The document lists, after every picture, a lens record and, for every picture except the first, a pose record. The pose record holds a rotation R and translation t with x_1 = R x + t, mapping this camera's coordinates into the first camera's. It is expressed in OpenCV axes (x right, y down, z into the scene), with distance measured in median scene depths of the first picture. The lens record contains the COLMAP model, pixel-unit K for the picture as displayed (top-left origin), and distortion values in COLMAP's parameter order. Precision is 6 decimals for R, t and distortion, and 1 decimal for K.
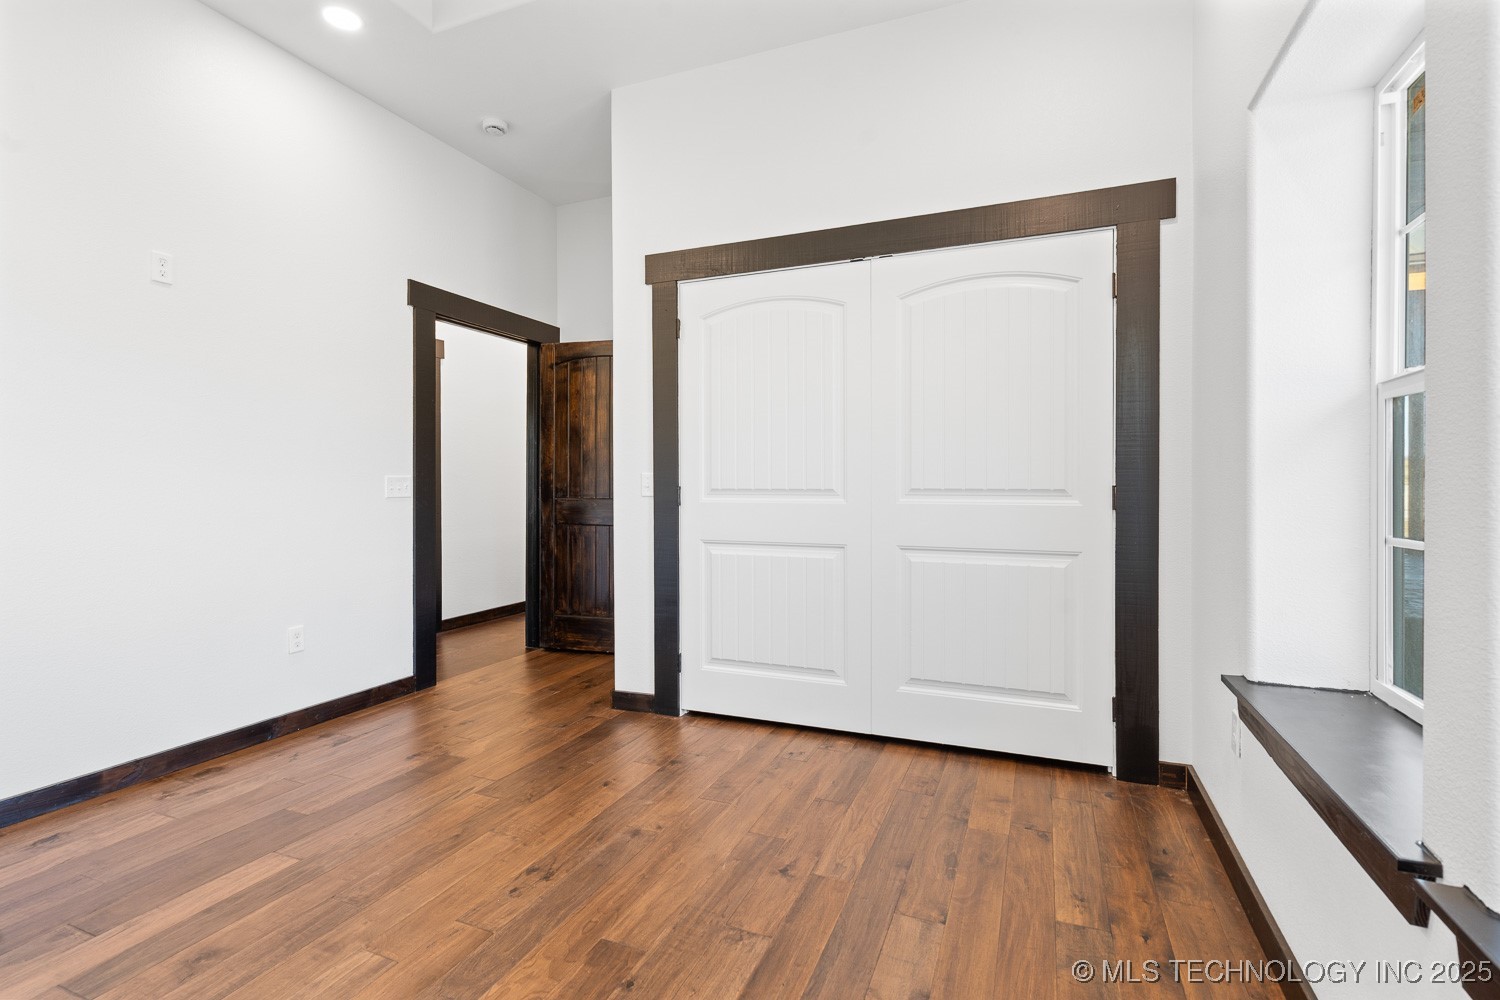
lens RADIAL K [[691.1, 0, 741.7], [0, 691.1, 499.5], [0, 0, 1]] dist [0.001934, 0.000438]
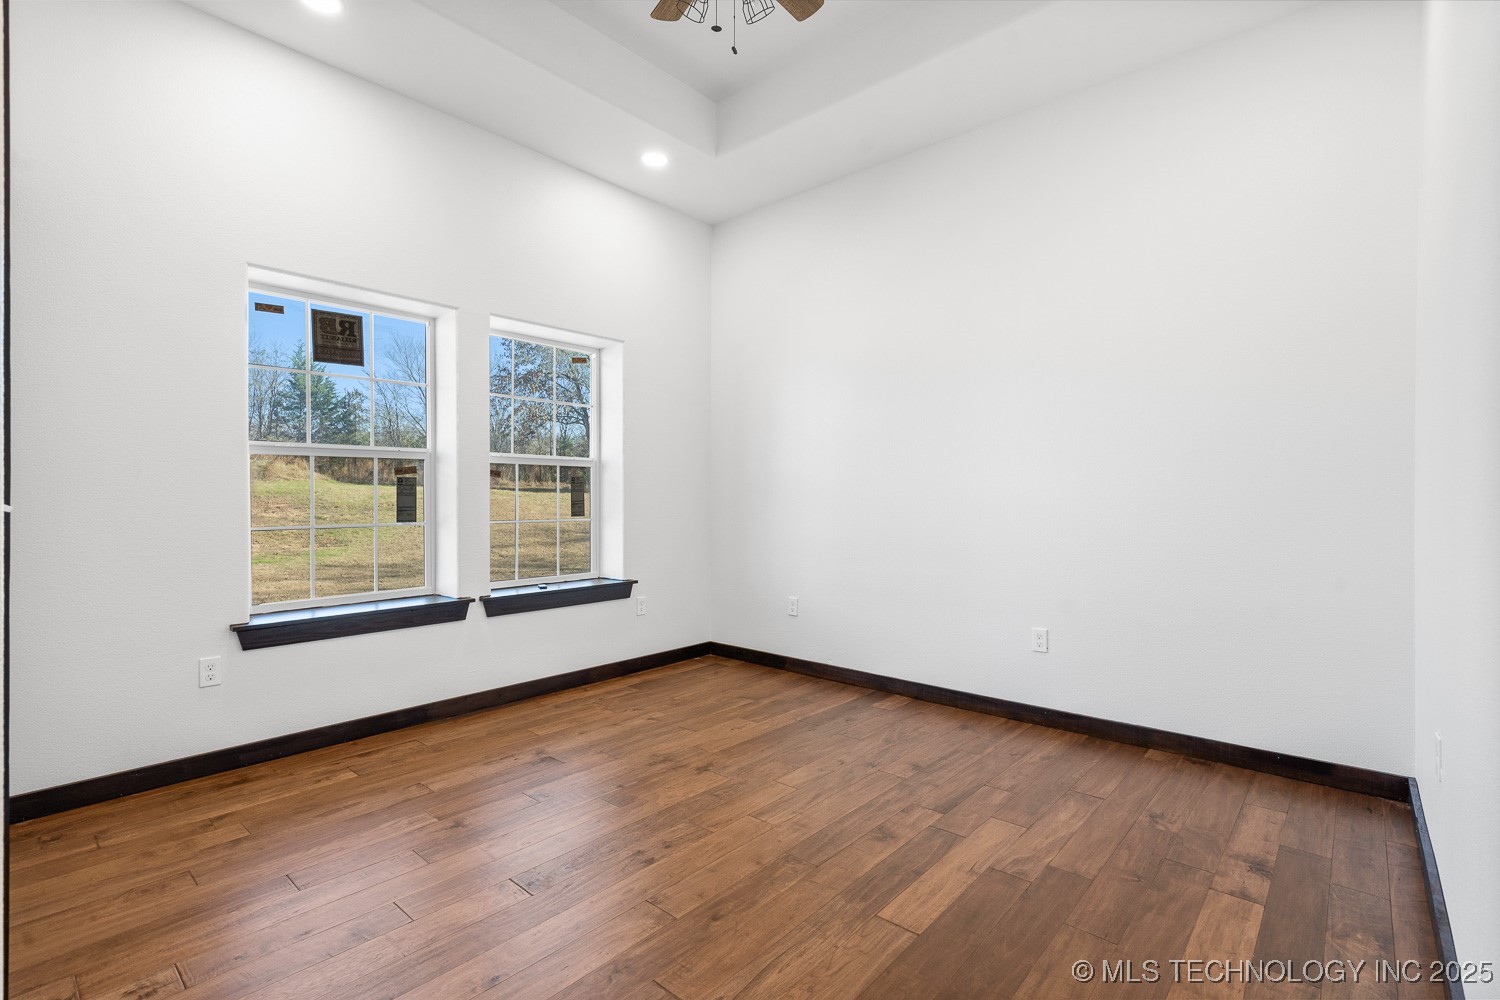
lens RADIAL K [[691.1, 0, 741.7], [0, 691.1, 499.5], [0, 0, 1]] dist [0.001934, 0.000438]
pose [[-0.945199, 0.005250, 0.326452, -0.790673], [0.012195, 0.999741, 0.019229, -0.036685], [-0.326266, 0.022156, -0.945018, 1.949412]]
